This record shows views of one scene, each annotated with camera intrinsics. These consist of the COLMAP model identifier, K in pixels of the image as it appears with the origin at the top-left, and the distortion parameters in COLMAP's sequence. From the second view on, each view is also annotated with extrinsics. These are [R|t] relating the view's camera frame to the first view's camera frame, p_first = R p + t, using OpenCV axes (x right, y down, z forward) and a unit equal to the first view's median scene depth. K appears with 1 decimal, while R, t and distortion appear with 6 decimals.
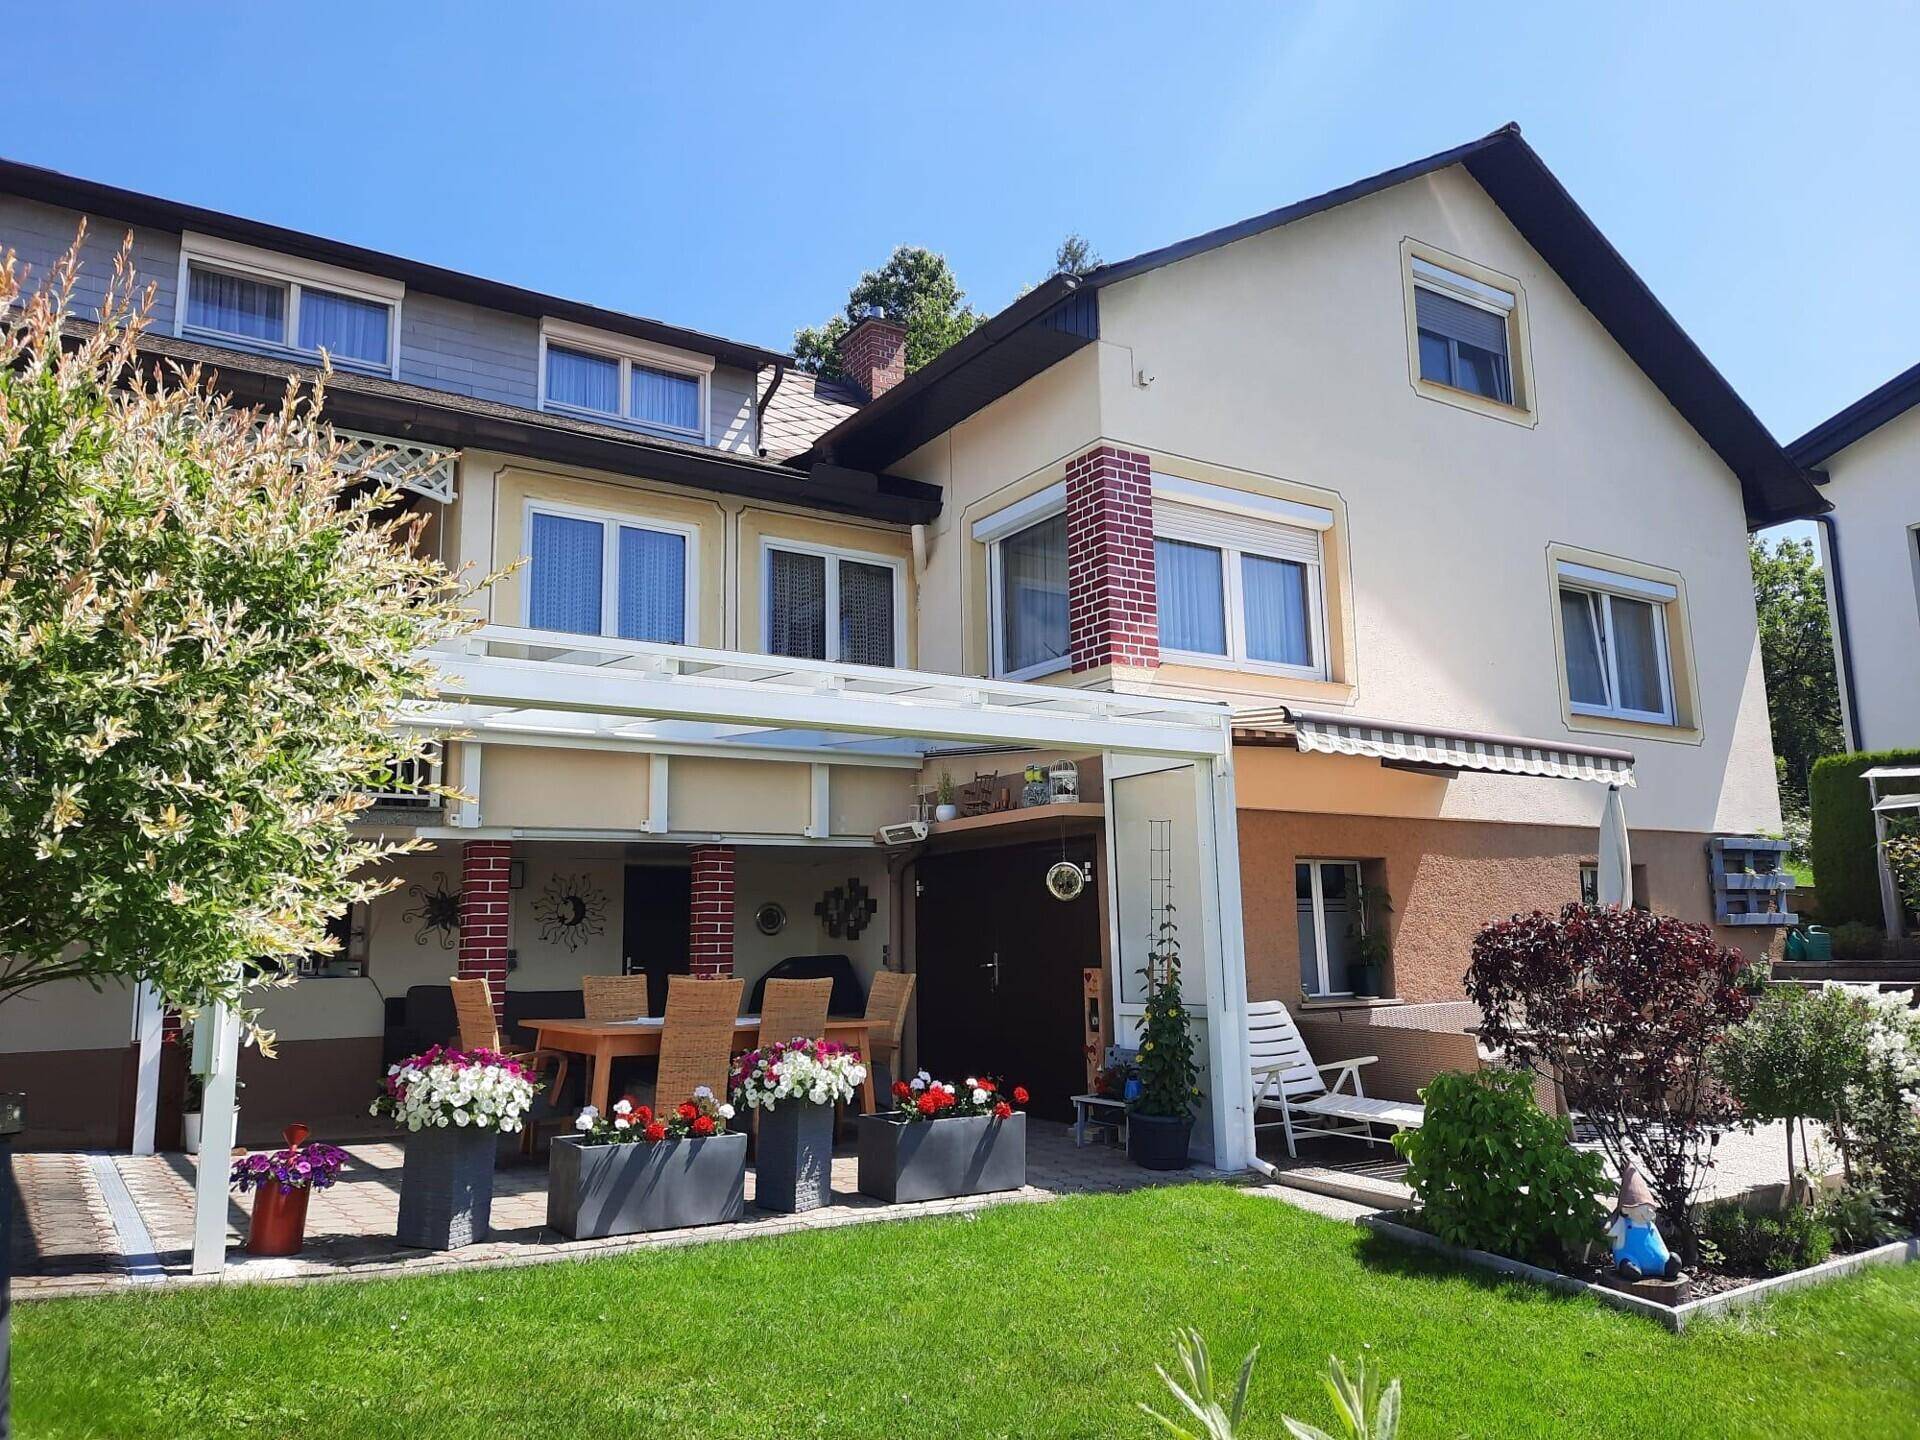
lens RADIAL K [[1394.2, 0, 974.8], [0, 1394.2, 711.6], [0, 0, 1]] dist [0.050500, -0.052766]
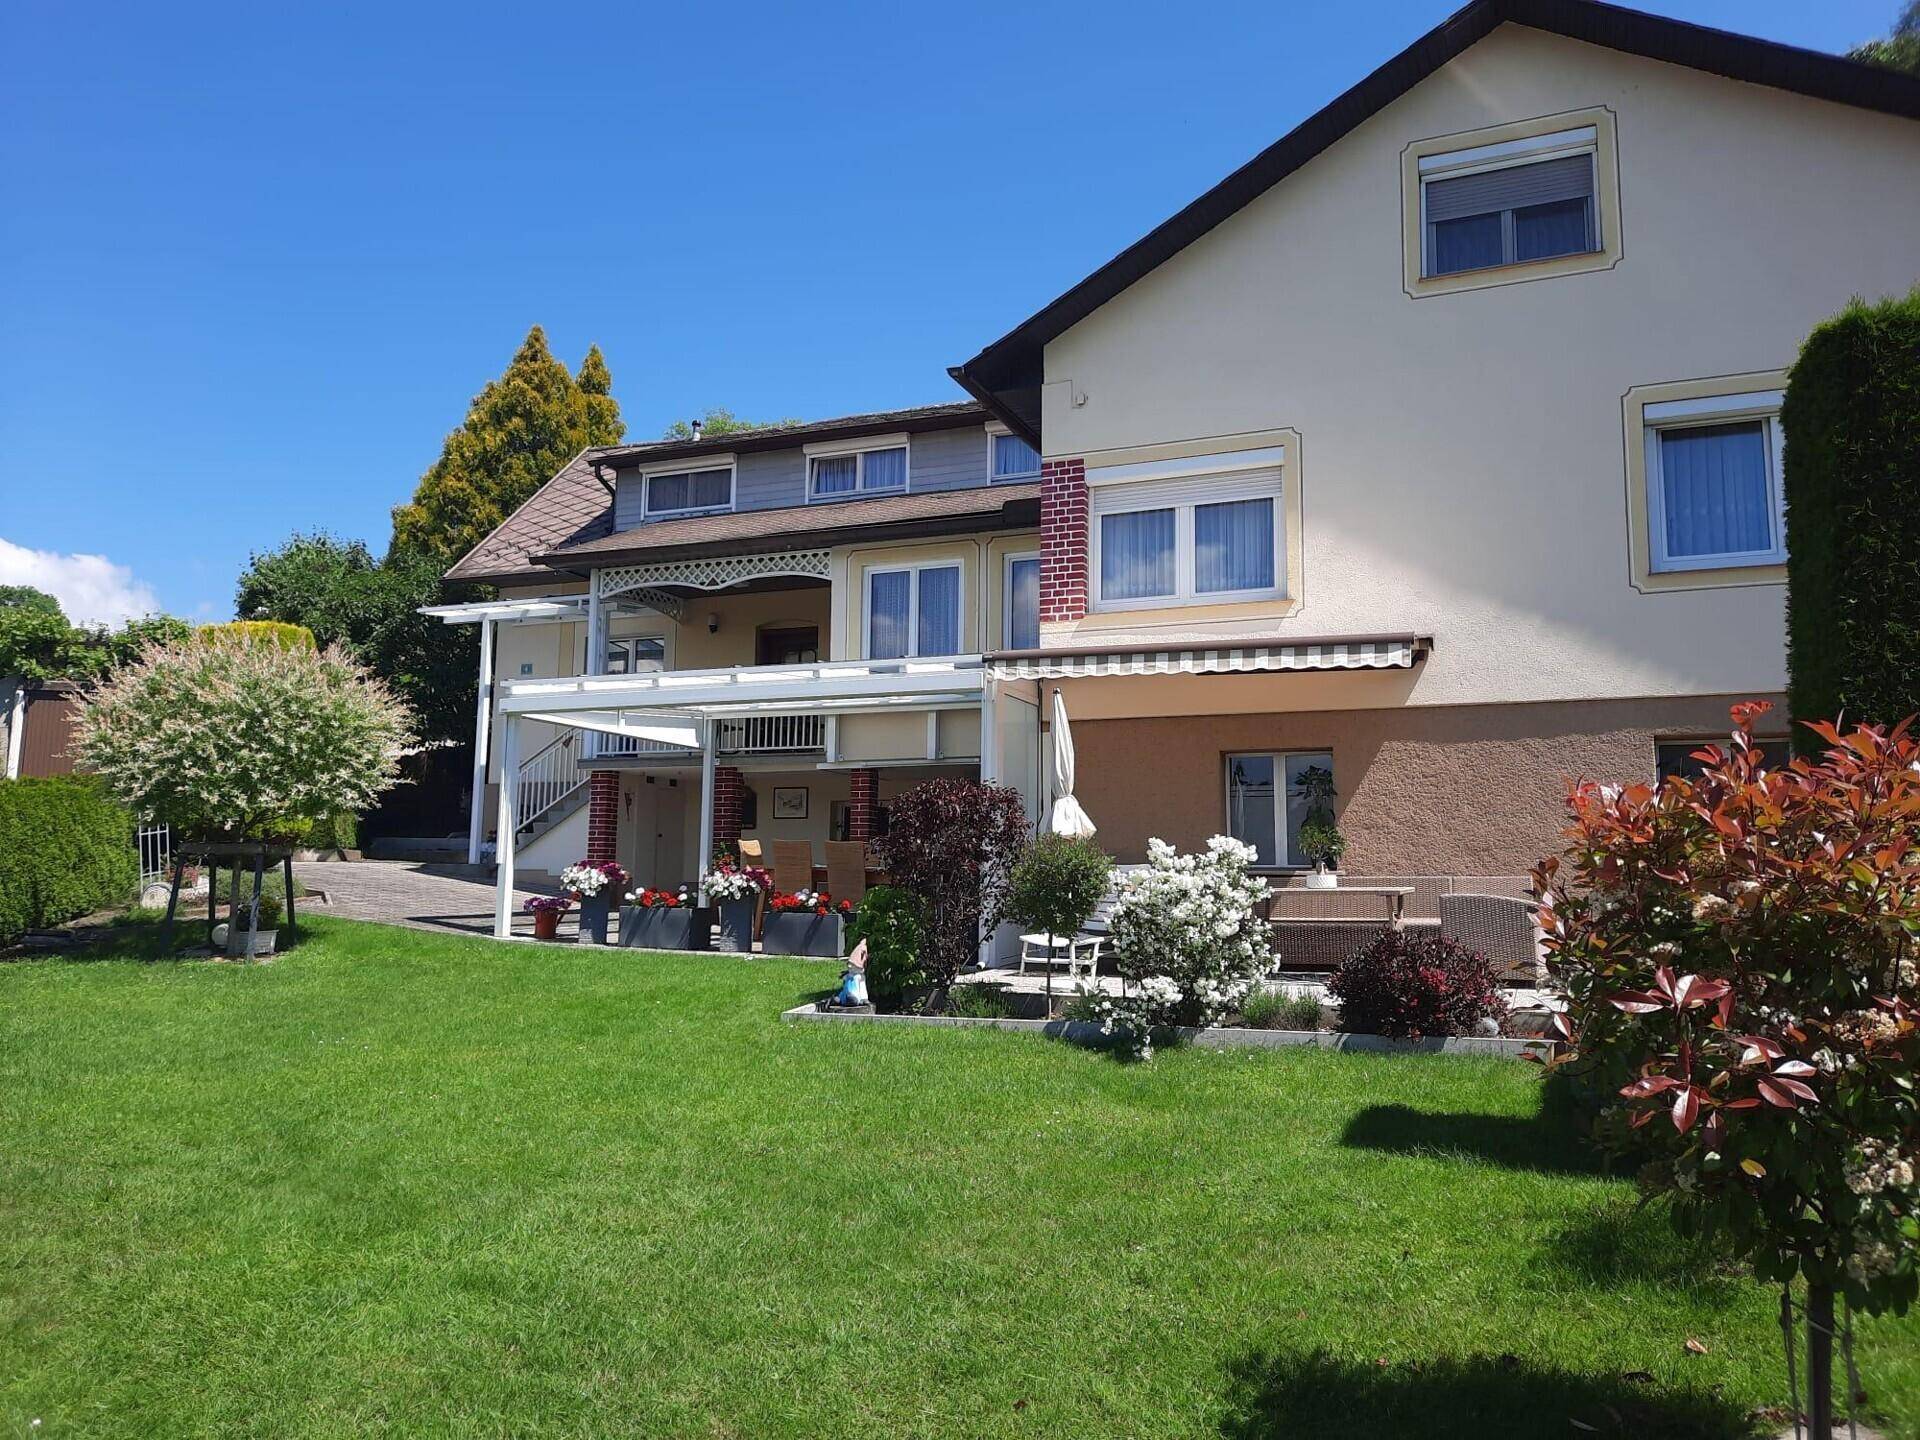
lens RADIAL K [[1394.2, 0, 974.3], [0, 1394.2, 698.0], [0, 0, 1]] dist [0.050500, -0.052766]
pose [[0.555702, -0.088050, -0.826706, 1.104924], [0.118806, 0.992581, -0.025857, 0.062894], [0.822849, -0.083849, 0.562040, 0.142980]]
